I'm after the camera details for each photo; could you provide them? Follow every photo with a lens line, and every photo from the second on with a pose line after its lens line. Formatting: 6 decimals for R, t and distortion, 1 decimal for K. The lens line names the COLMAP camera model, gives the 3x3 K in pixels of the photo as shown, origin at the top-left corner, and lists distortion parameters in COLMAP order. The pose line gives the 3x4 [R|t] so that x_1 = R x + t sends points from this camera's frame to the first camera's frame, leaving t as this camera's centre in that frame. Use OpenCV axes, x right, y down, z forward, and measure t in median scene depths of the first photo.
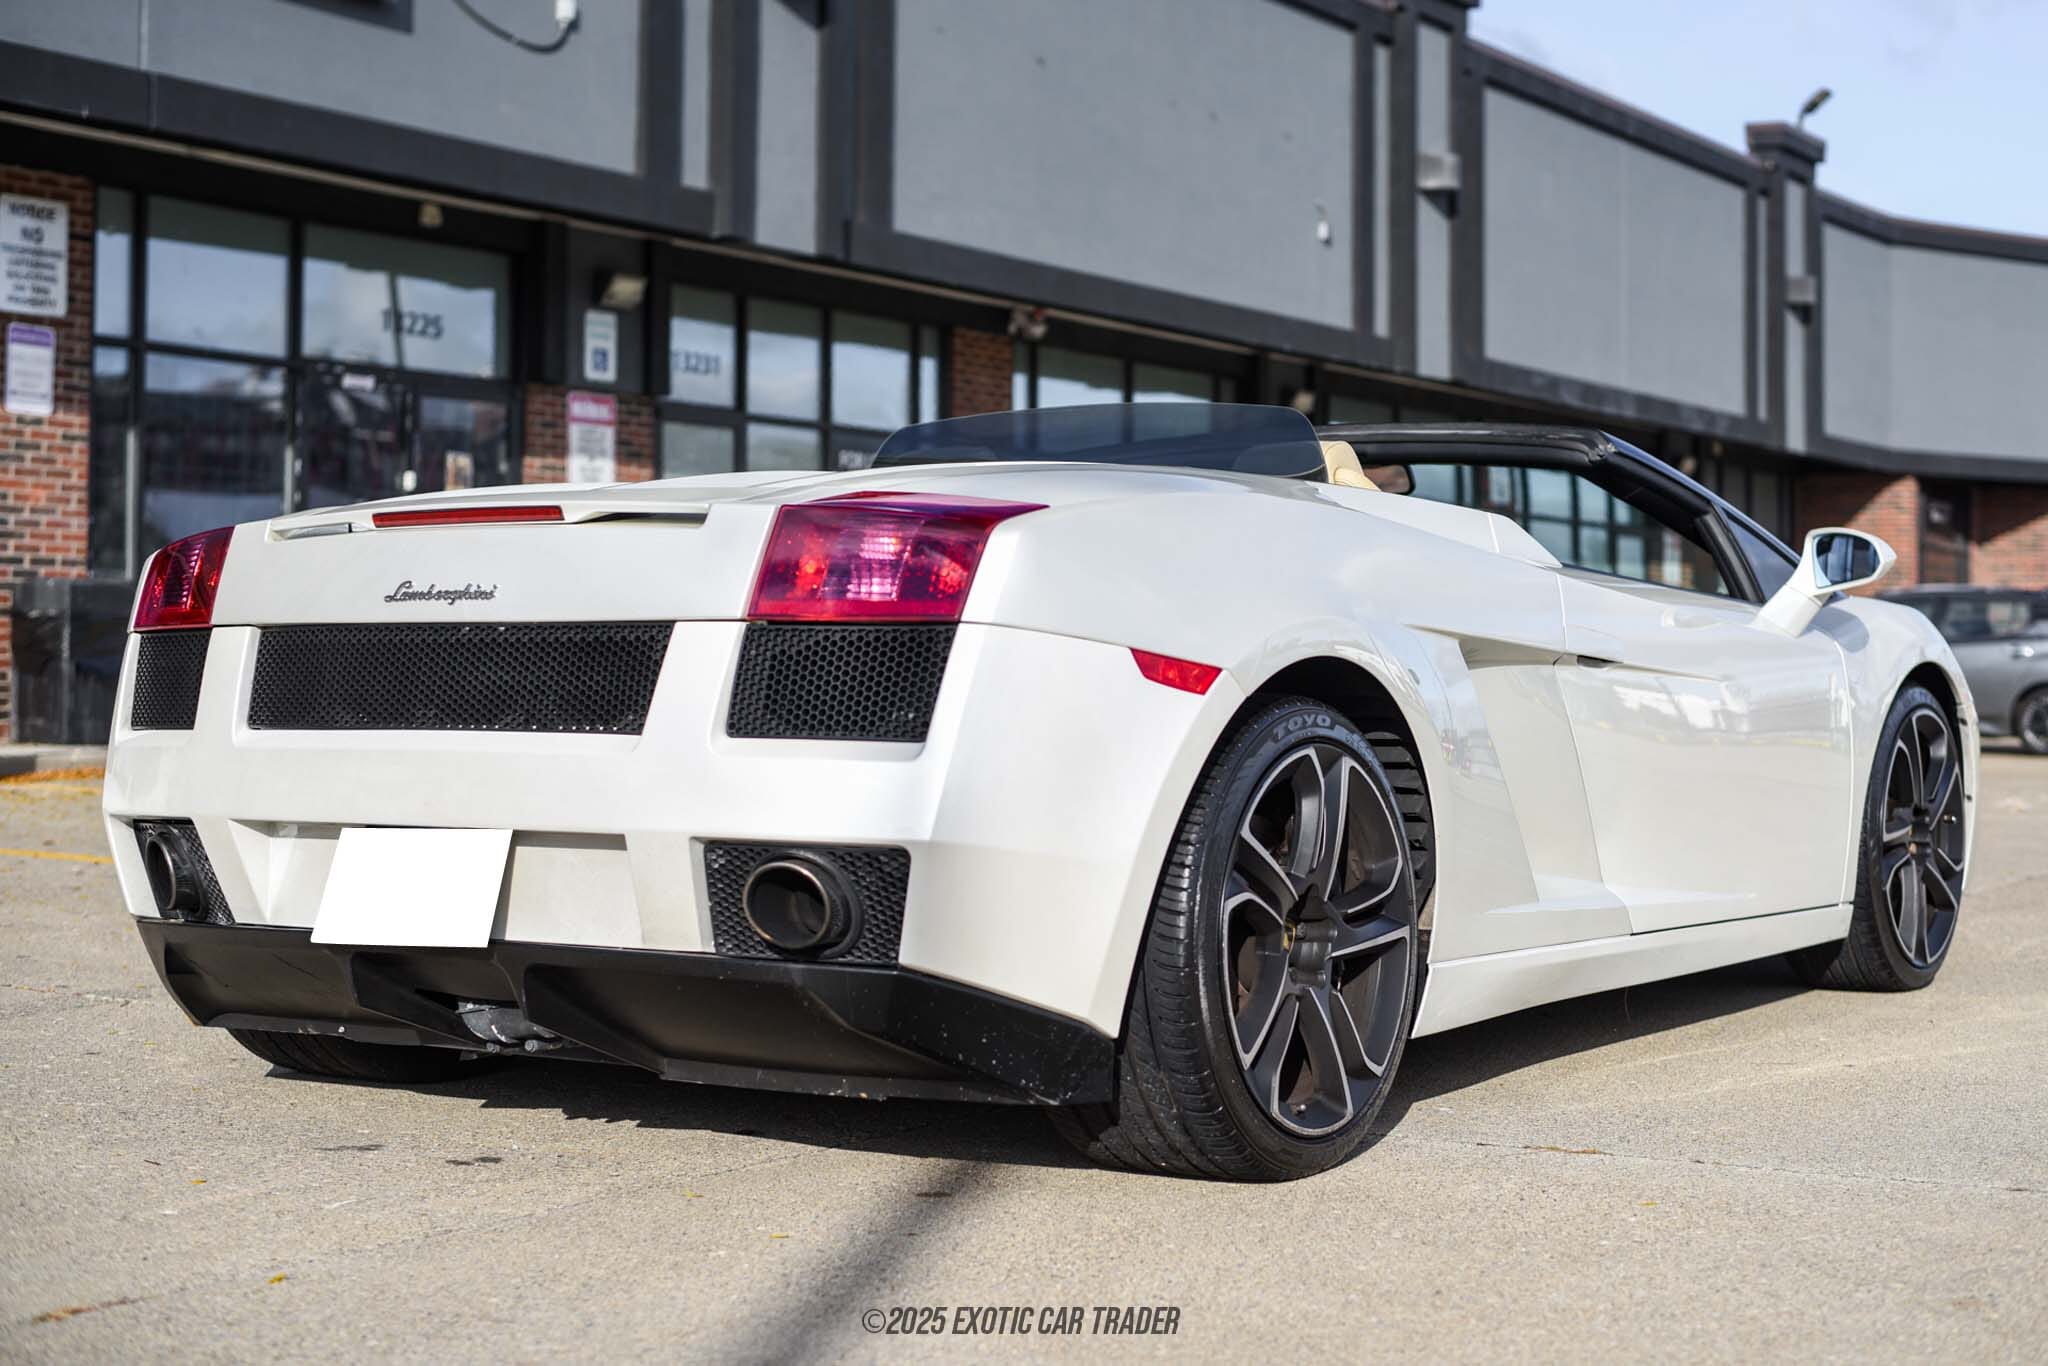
lens RADIAL K [[3254.7, 0, 1023.0], [0, 3254.7, 636.9], [0, 0, 1]] dist [-0.050783, -0.038739]
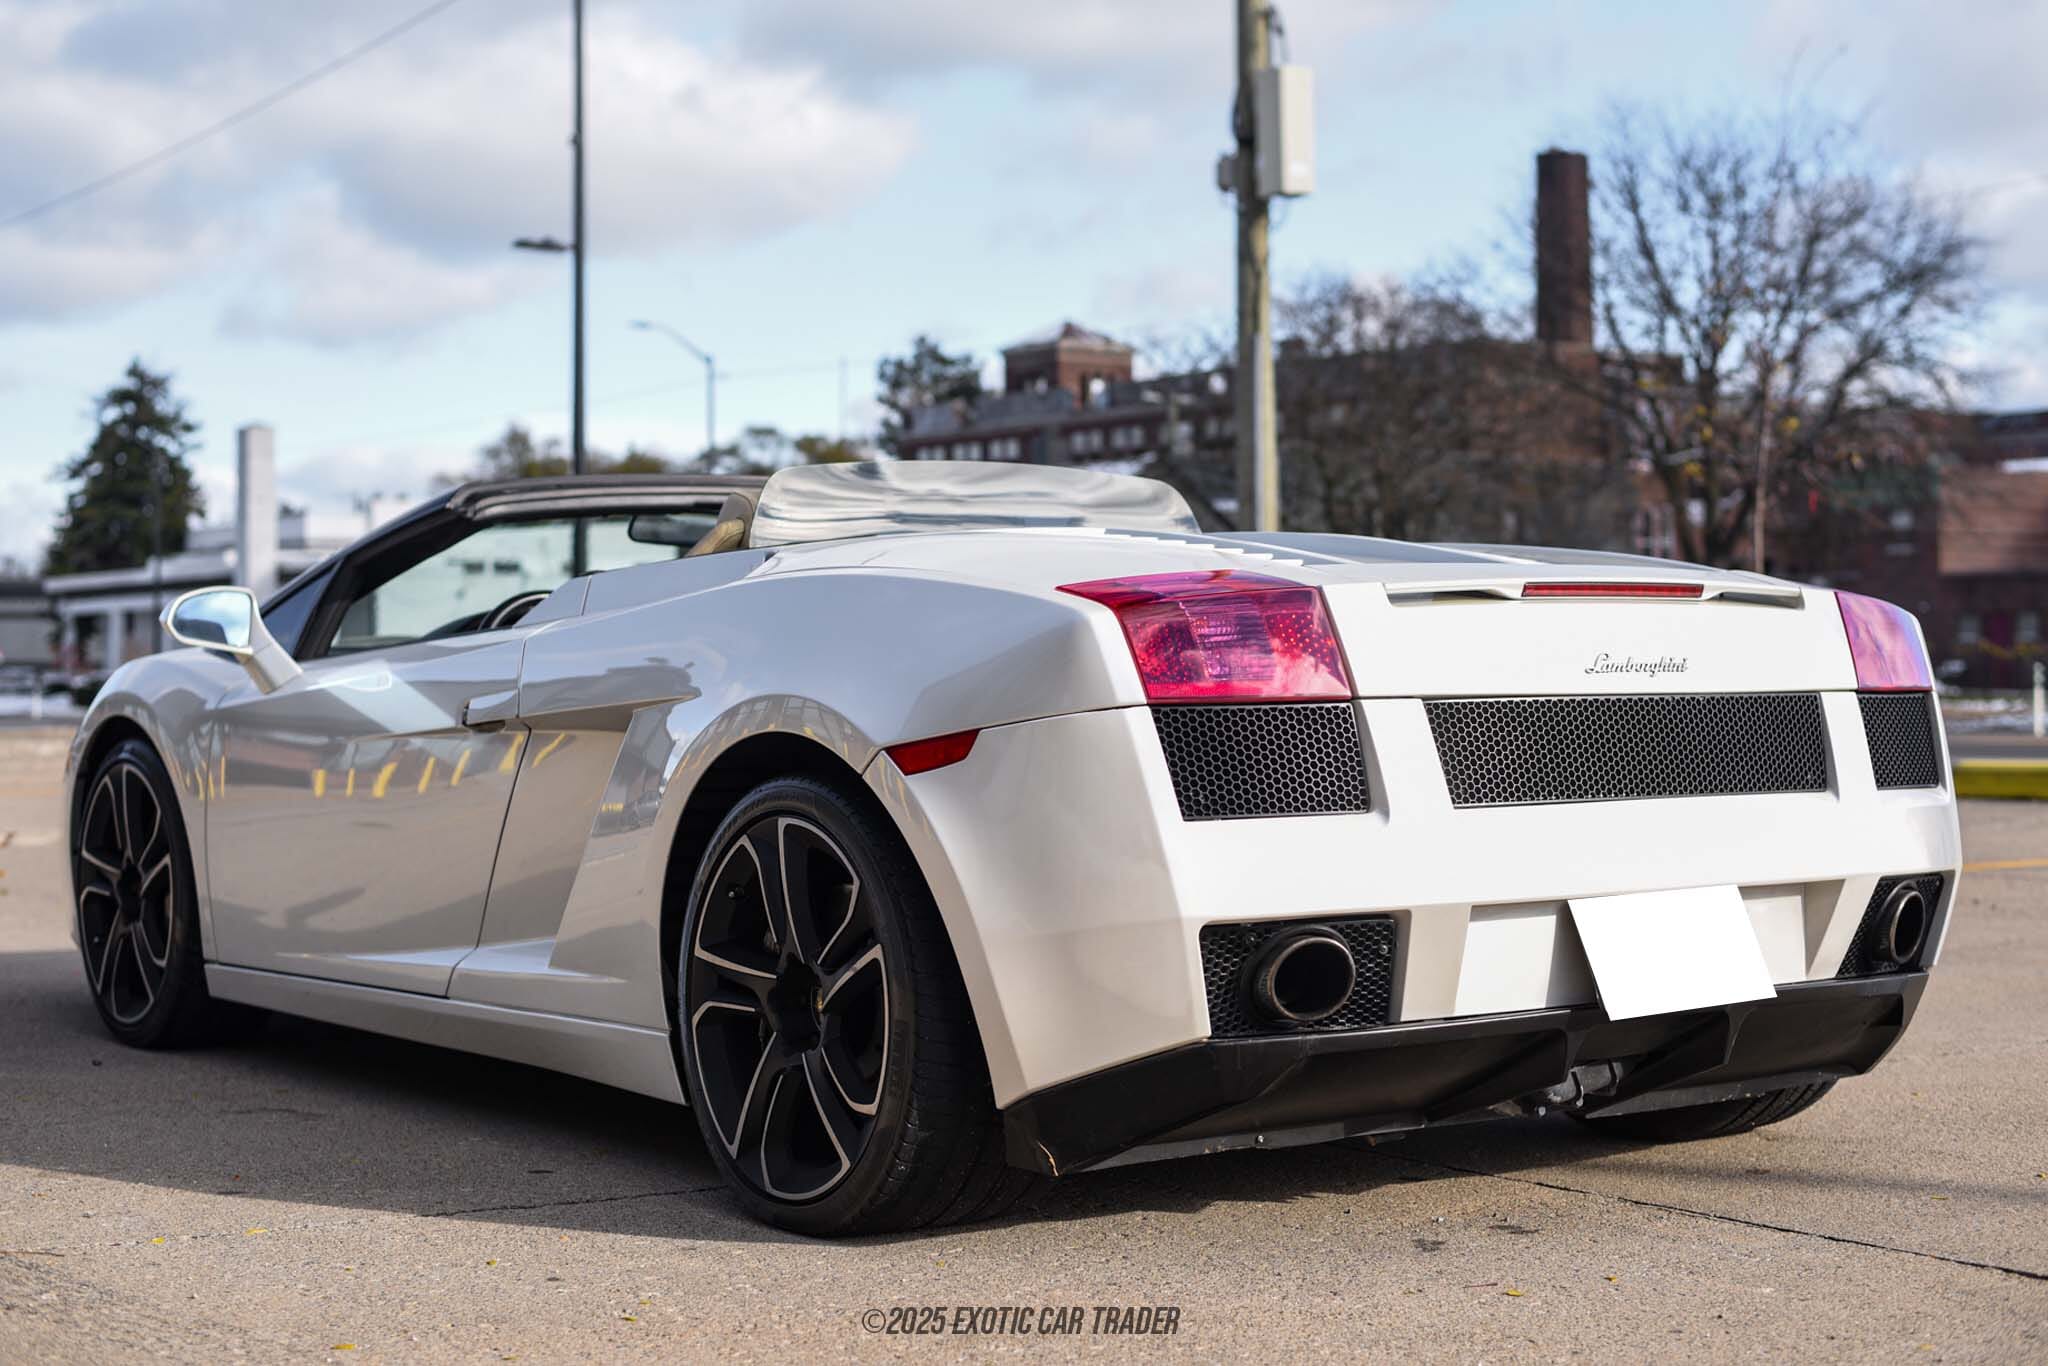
lens RADIAL K [[3254.7, 0, 1023.0], [0, 3254.7, 636.9], [0, 0, 1]] dist [-0.050783, -0.038739]
pose [[0.341020, 0.005810, 0.940038, -1.219264], [-0.002623, 0.999983, -0.005228, -0.016735], [-0.940053, -0.000683, 0.341029, 0.837432]]
